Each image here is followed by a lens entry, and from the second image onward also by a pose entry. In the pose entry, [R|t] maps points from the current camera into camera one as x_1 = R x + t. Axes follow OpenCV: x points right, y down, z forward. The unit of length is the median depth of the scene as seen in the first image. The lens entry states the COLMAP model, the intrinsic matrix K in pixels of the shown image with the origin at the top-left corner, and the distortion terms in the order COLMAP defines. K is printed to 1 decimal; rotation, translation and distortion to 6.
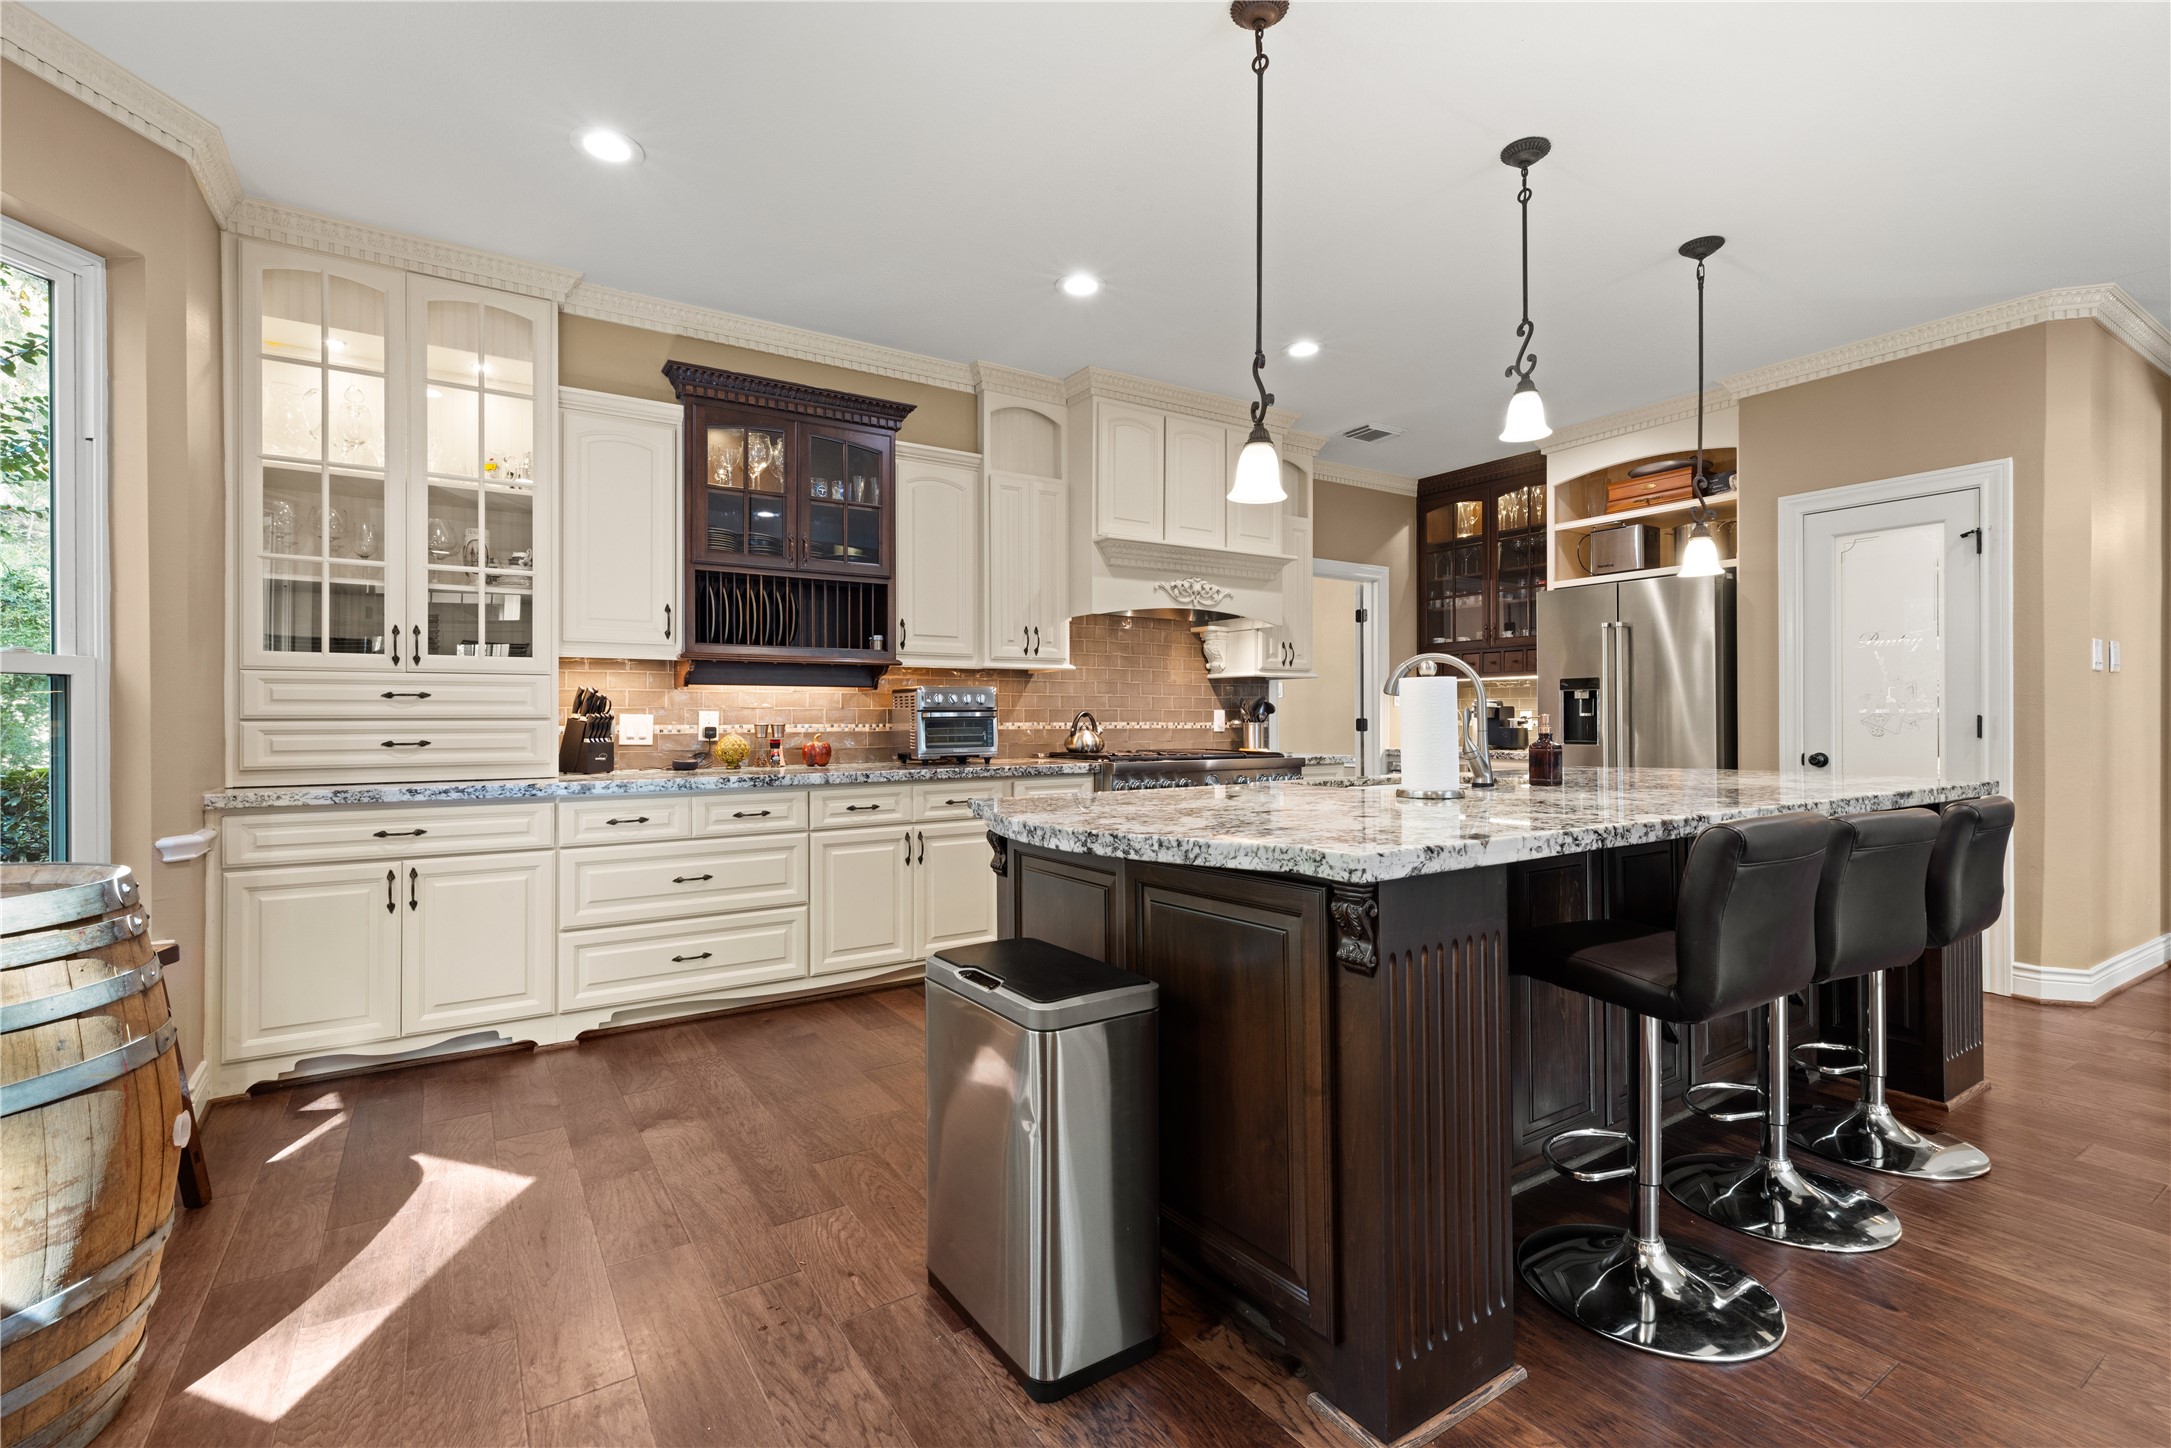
lens RADIAL K [[965.3, 0, 1075.0], [0, 965.3, 720.4], [0, 0, 1]] dist [-0.000344, 0.000128]
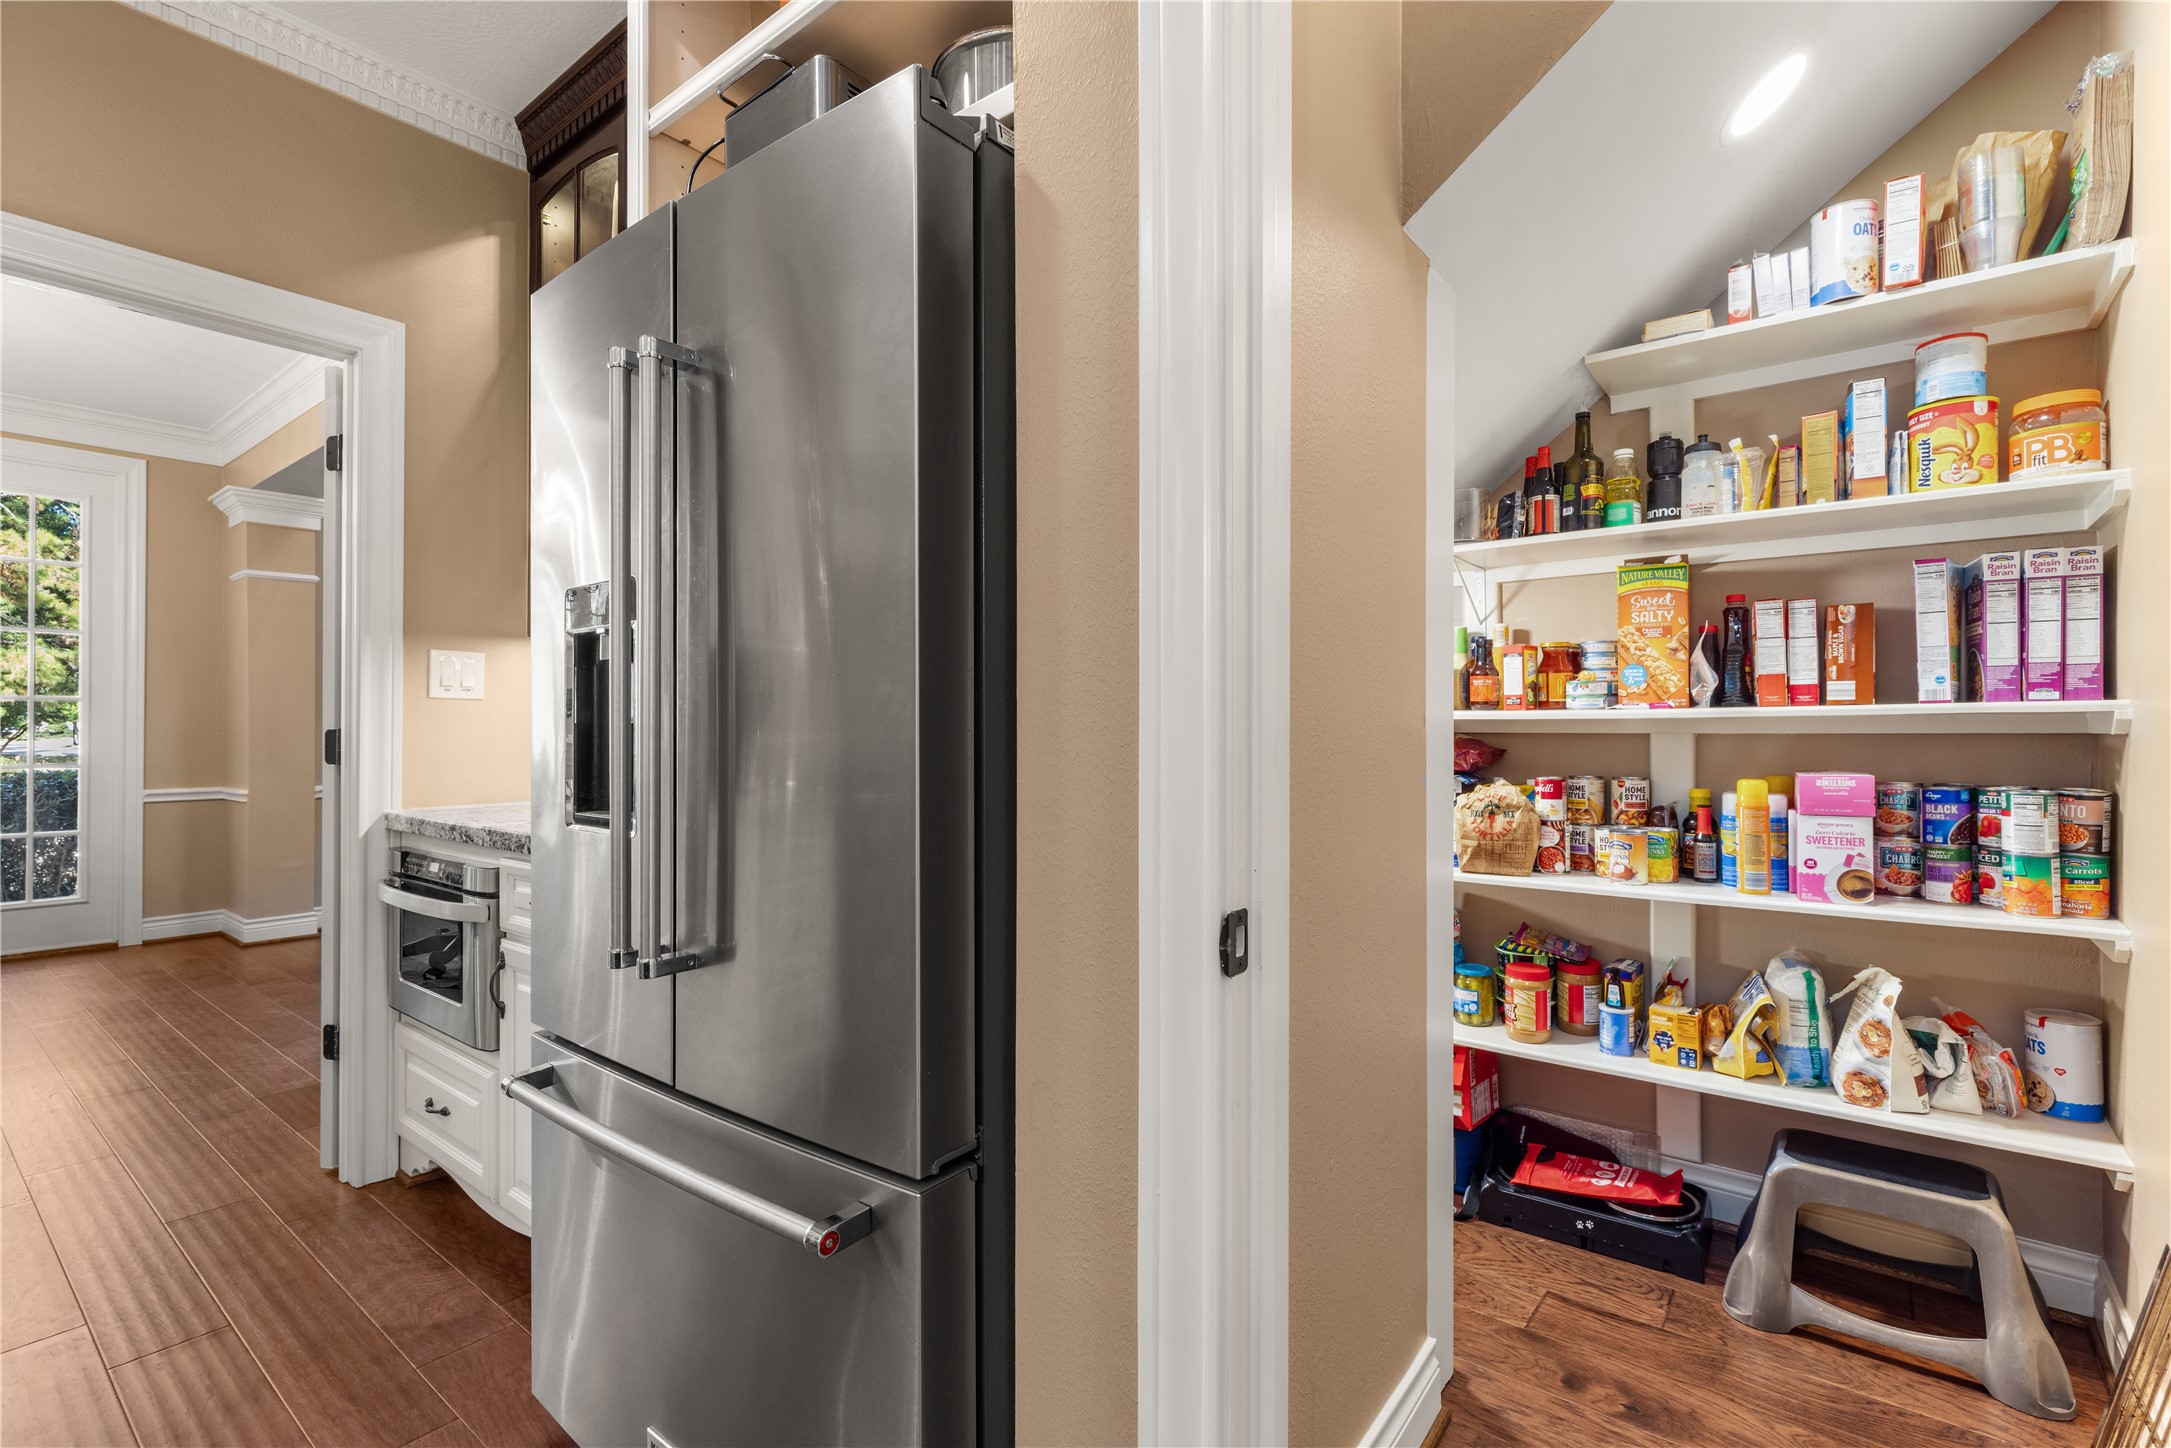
lens RADIAL K [[965.3, 0, 1075.0], [0, 965.3, 720.4], [0, 0, 1]] dist [-0.000344, 0.000128]
pose [[0.944461, 0.002746, 0.328613, 0.660385], [0.000799, 0.999943, -0.010654, -0.001102], [-0.328623, 0.010324, 0.944405, 0.828337]]
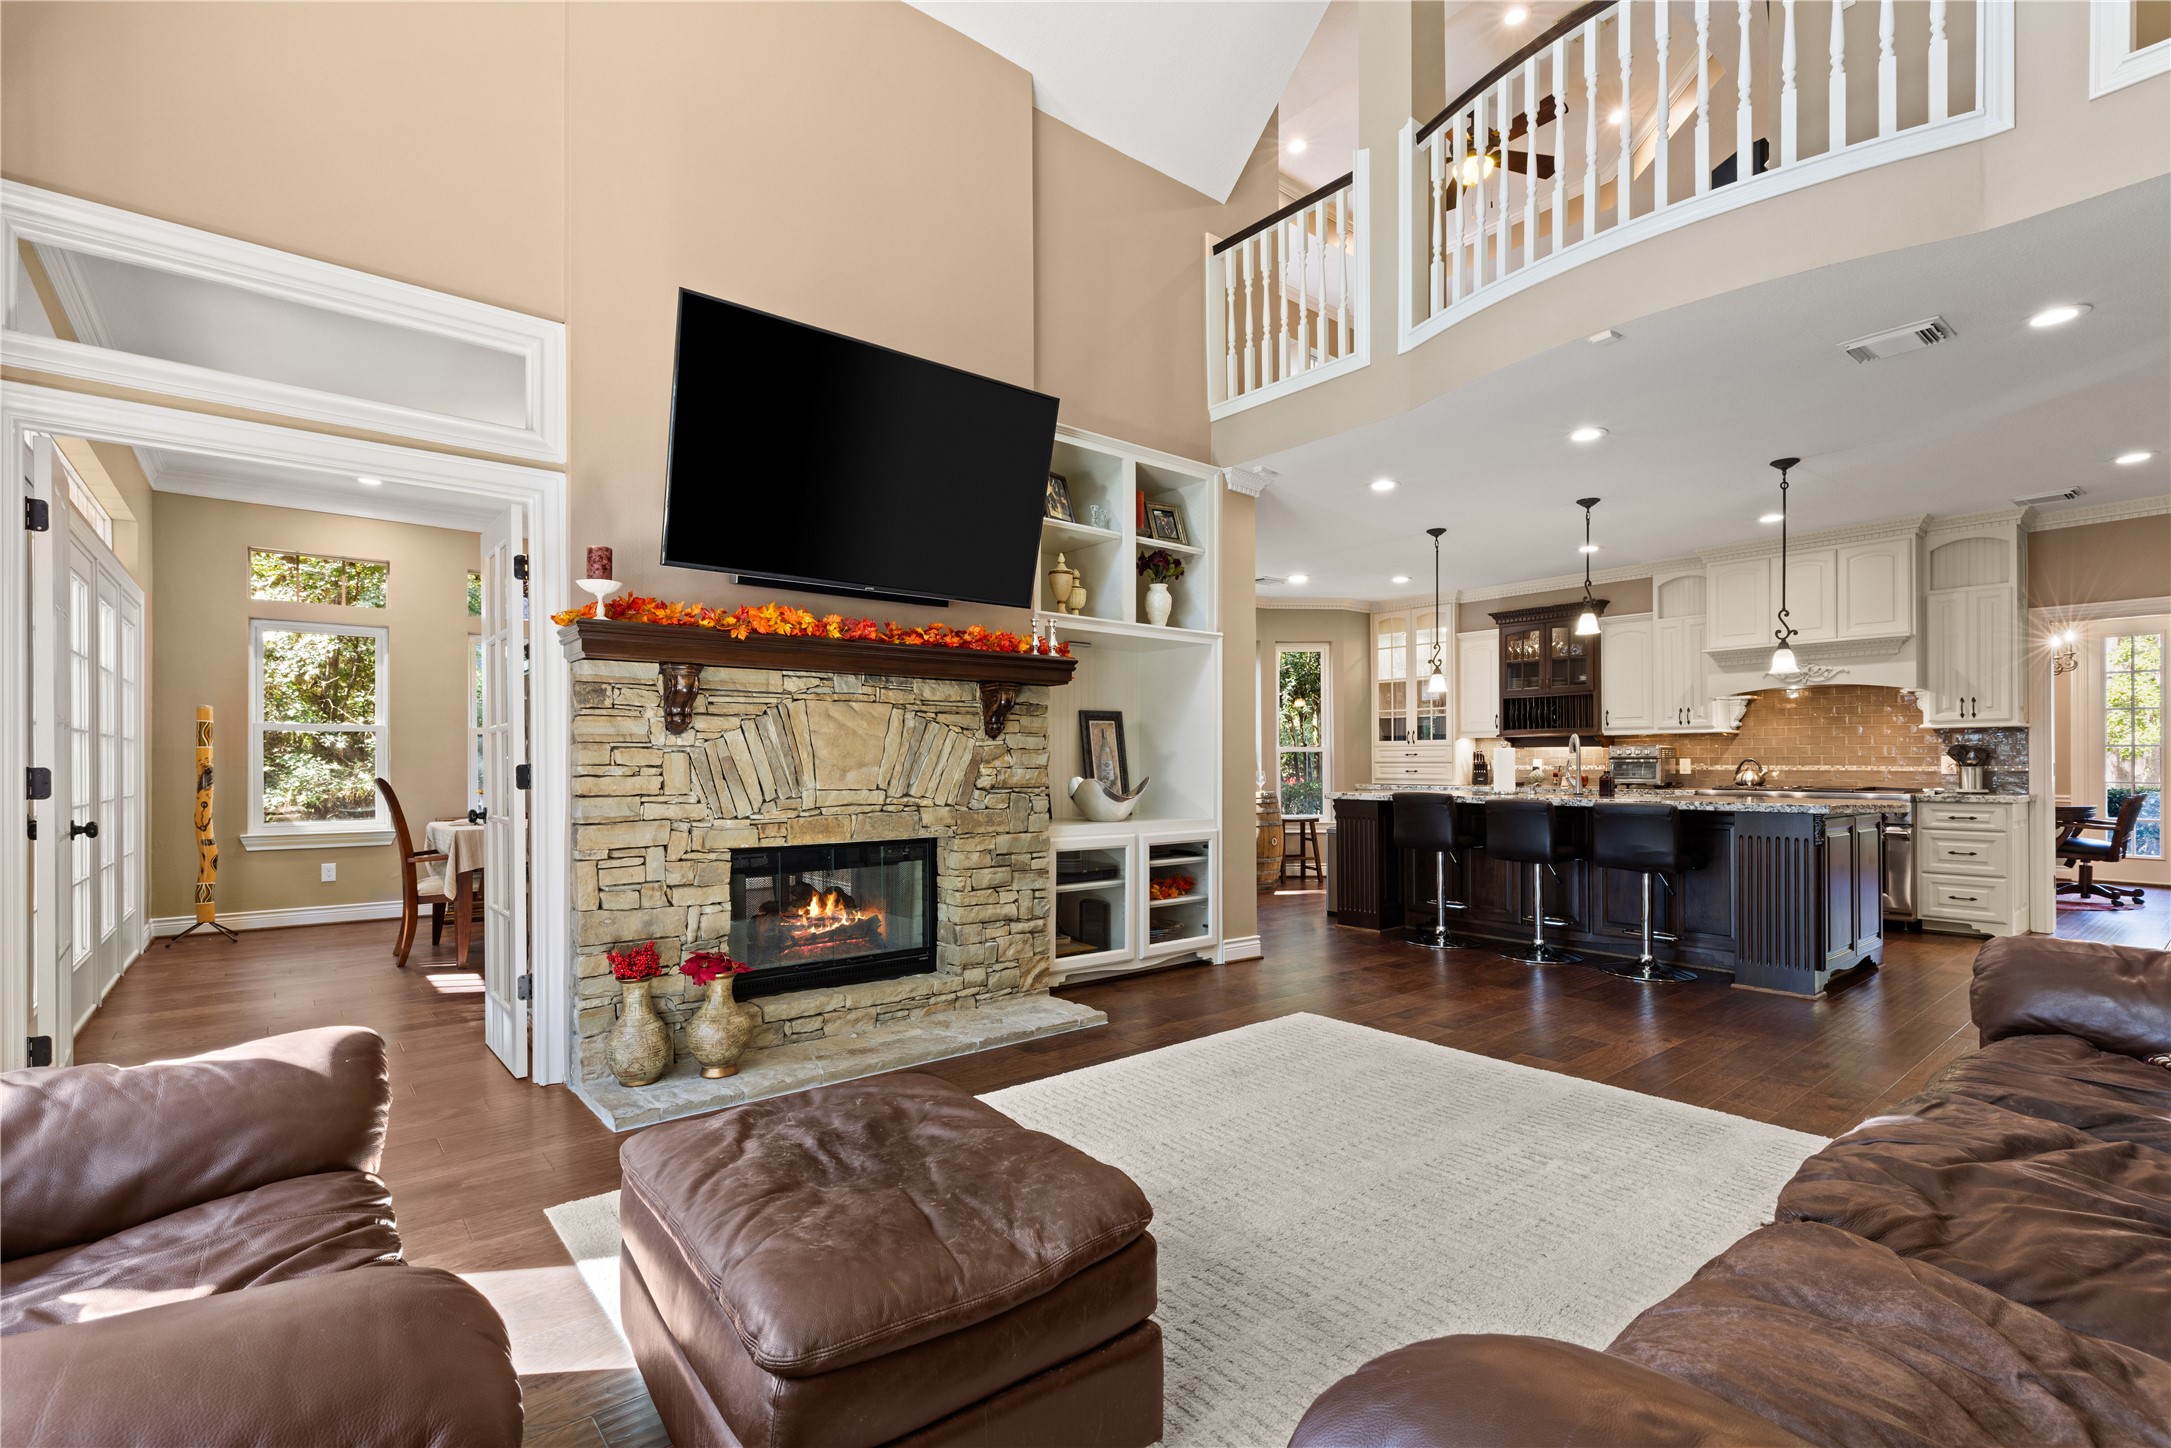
lens RADIAL K [[984.9, 0, 1081.1], [0, 984.9, 759.3], [0, 0, 1]] dist [0.000481, -0.000065]
pose [[0.109331, -0.001297, -0.994005, 1.572375], [-0.000597, 0.999999, -0.001370, -0.005301], [0.994005, 0.000743, 0.109330, -0.227149]]
